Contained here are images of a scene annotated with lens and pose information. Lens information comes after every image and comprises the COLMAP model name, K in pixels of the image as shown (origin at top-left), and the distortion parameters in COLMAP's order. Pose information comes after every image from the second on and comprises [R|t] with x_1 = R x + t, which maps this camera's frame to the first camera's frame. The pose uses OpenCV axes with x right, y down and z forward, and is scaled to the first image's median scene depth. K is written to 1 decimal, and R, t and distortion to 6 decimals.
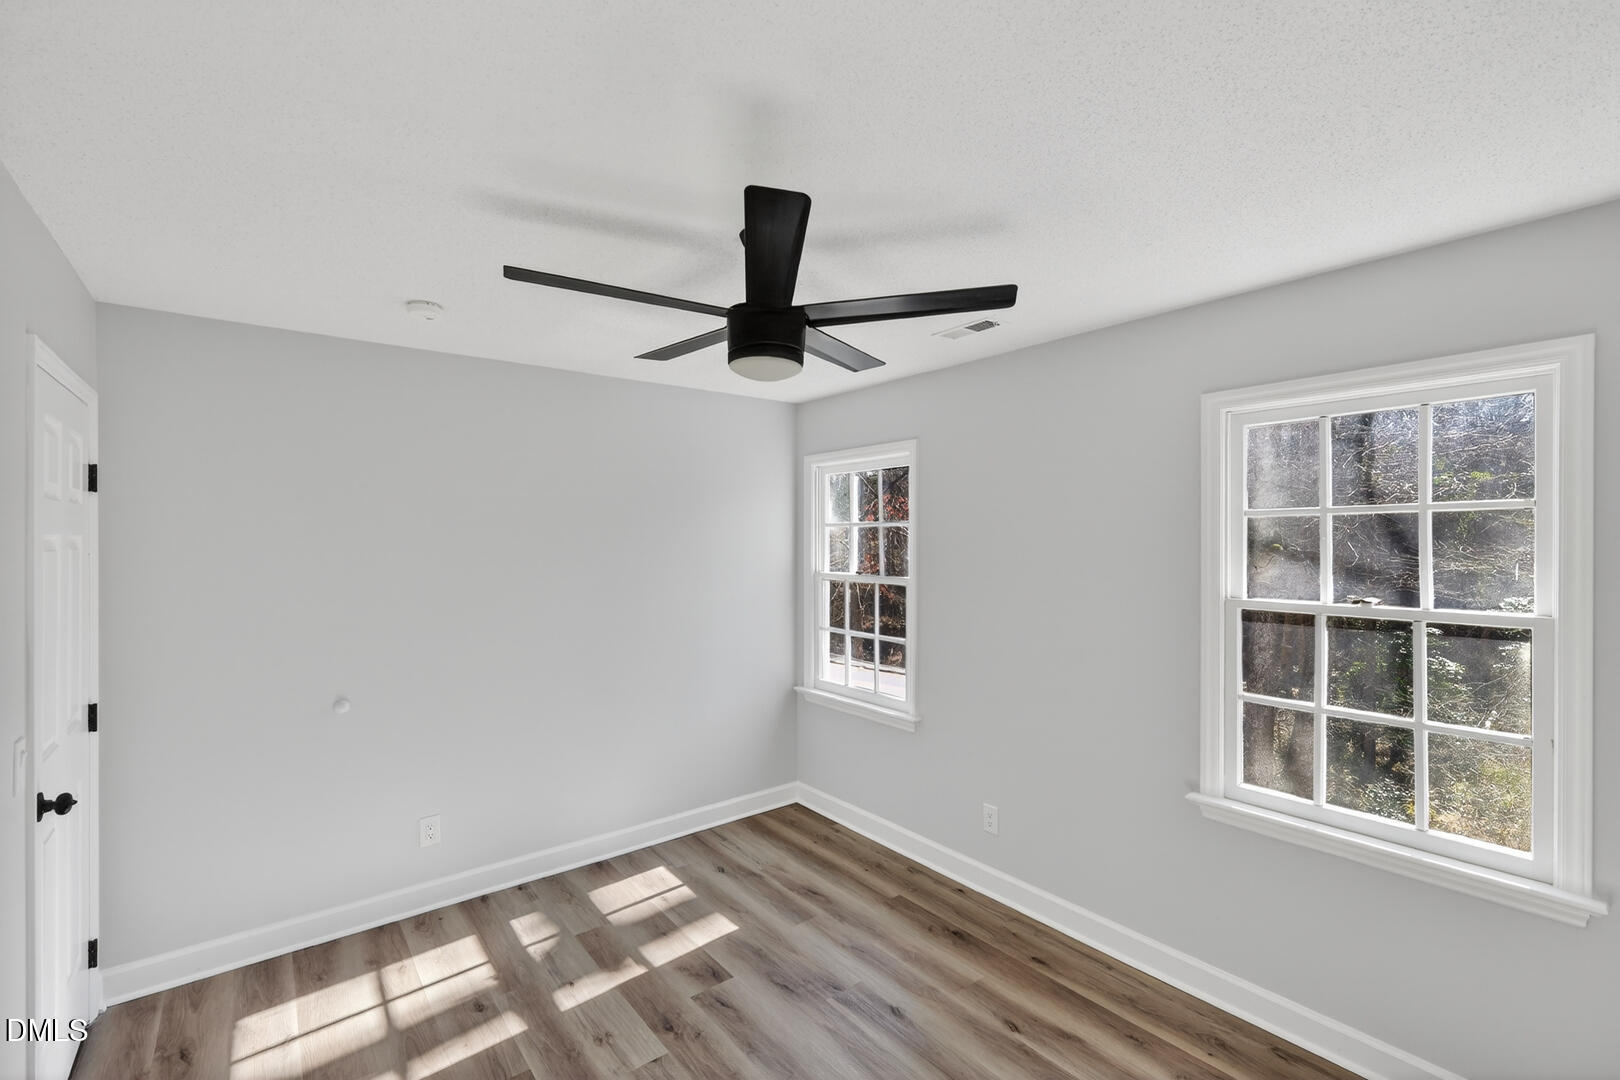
lens RADIAL K [[705.9, 0, 808.0], [0, 705.9, 532.0], [0, 0, 1]] dist [0.000453, -0.000544]
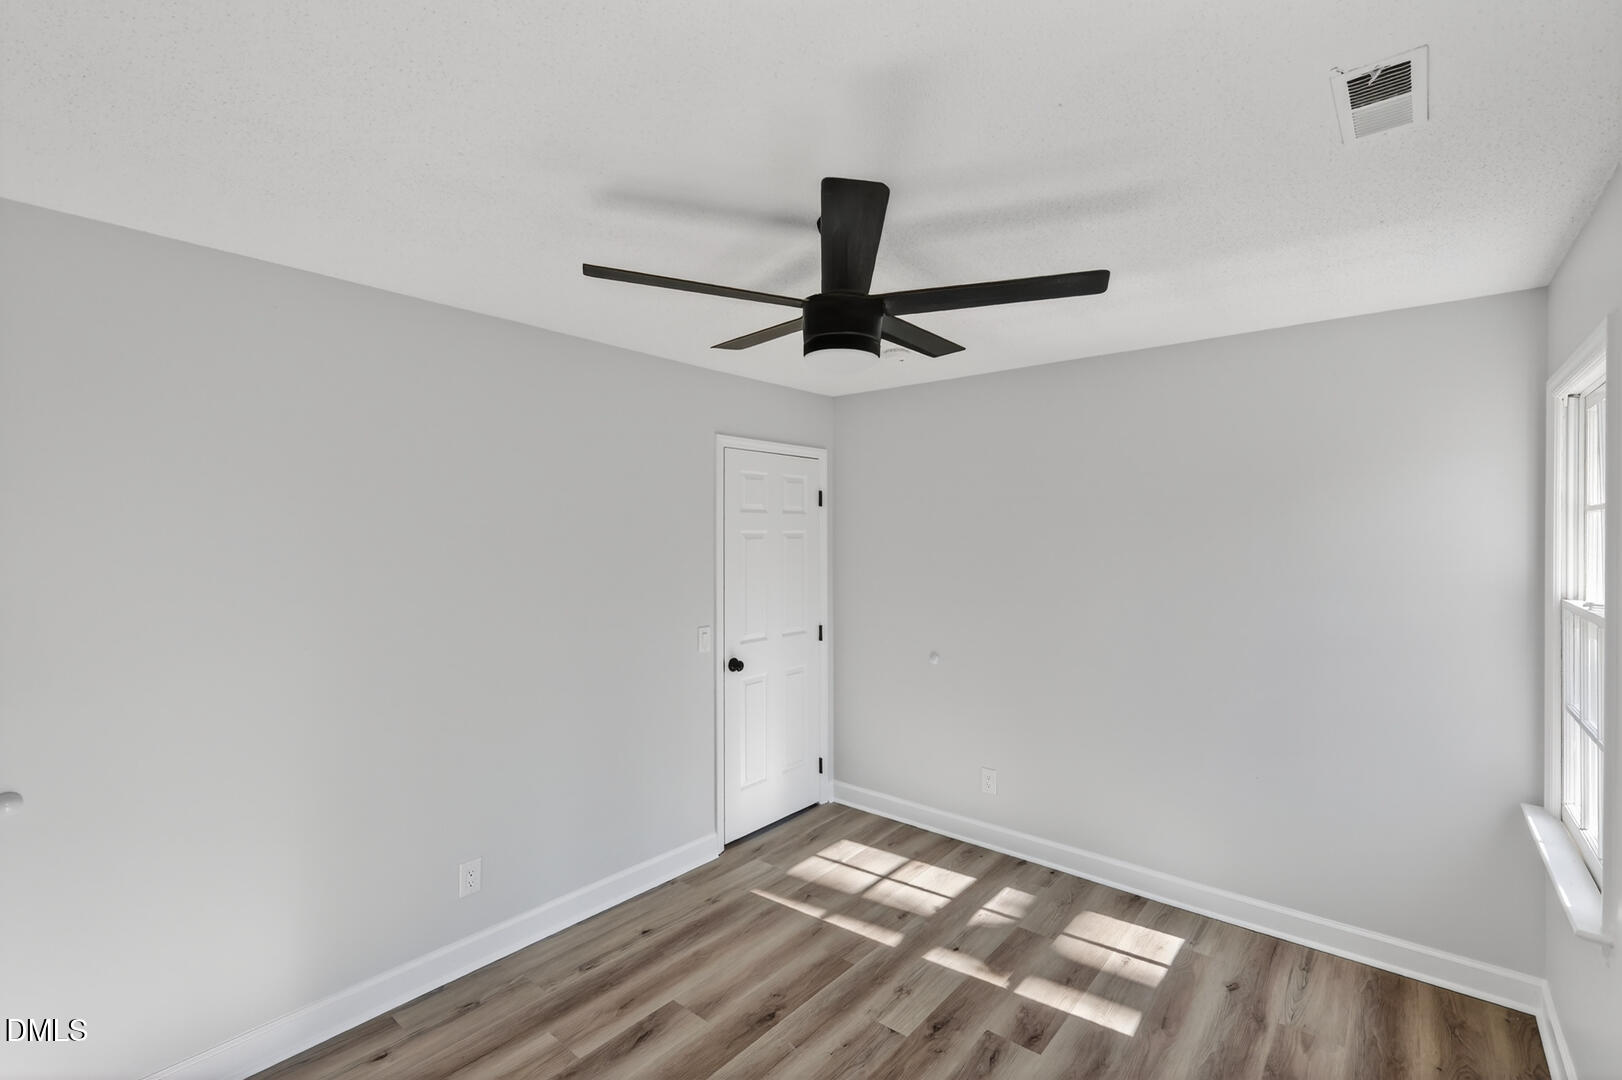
lens RADIAL K [[714.4, 0, 811.0], [0, 714.4, 540.0], [0, 0, 1]] dist [-0.066751, 0.021985]
pose [[0.206518, 0.027059, -0.978069, 0.584328], [-0.001875, 0.999627, 0.027260, -0.005482], [0.978441, -0.003796, 0.206491, 0.527448]]
